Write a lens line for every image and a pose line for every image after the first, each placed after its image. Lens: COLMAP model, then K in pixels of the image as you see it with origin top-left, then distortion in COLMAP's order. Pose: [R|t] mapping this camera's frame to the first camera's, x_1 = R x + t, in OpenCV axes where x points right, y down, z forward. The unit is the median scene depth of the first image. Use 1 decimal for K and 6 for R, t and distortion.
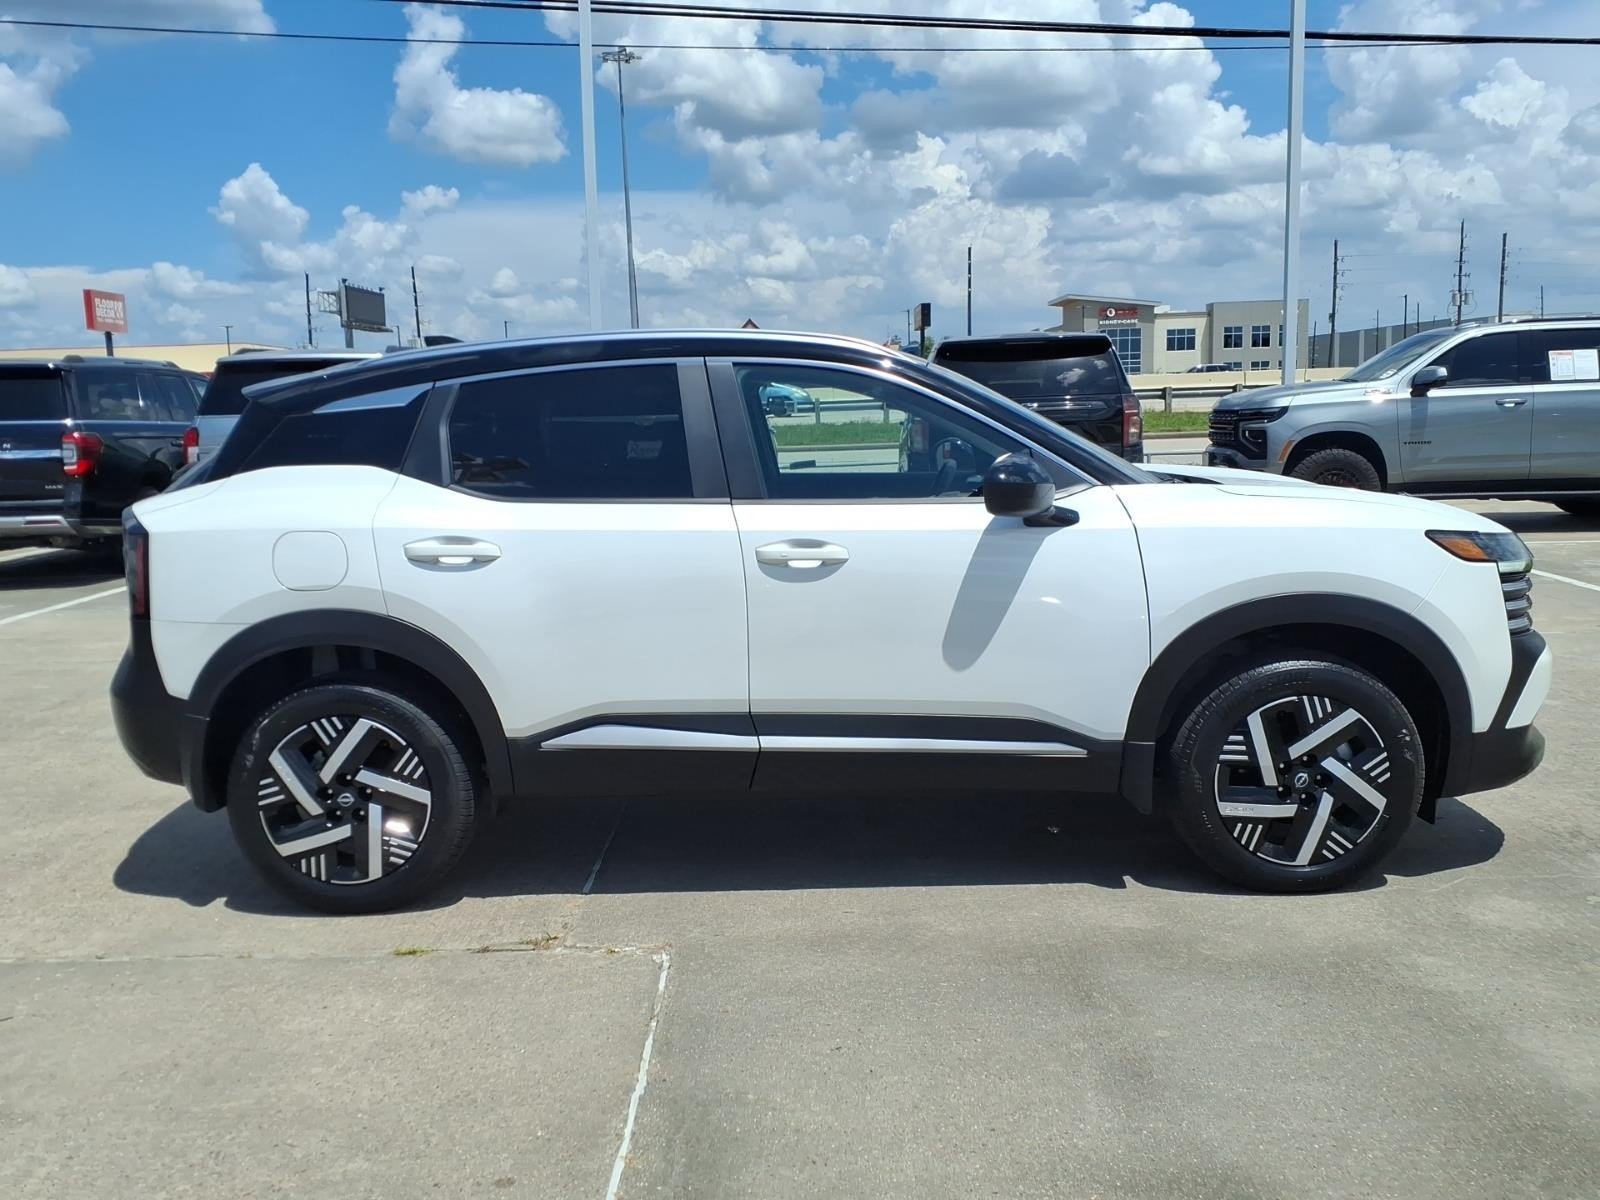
lens RADIAL K [[1478.2, 0, 800.0], [0, 1478.2, 600.0], [0, 0, 1]] dist [0.054422, -0.109247]
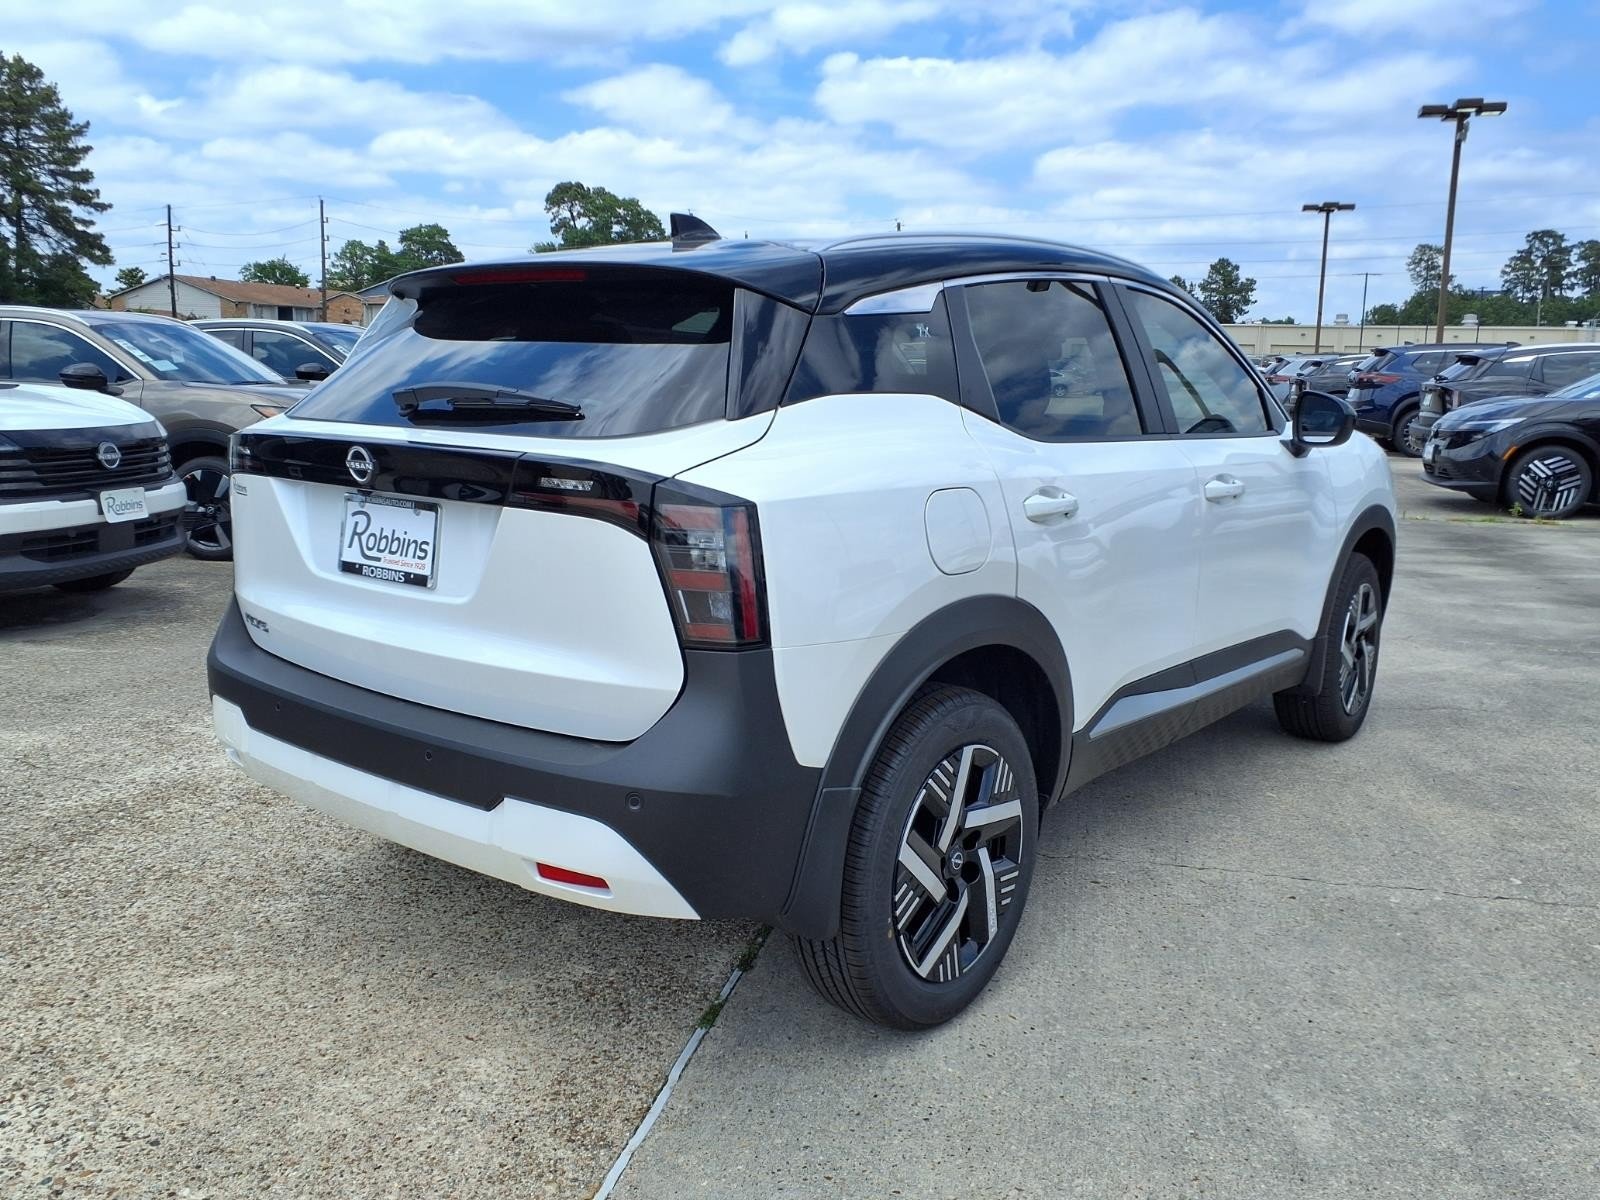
lens RADIAL K [[1291.3, 0, 850.3], [0, 1291.3, 595.7], [0, 0, 1]] dist [0.024257, -0.005160]
pose [[0.600629, -0.107887, 0.792215, -0.815365], [0.077923, 0.994036, 0.076293, -0.045053], [-0.795722, 0.015908, 0.605454, 0.672376]]
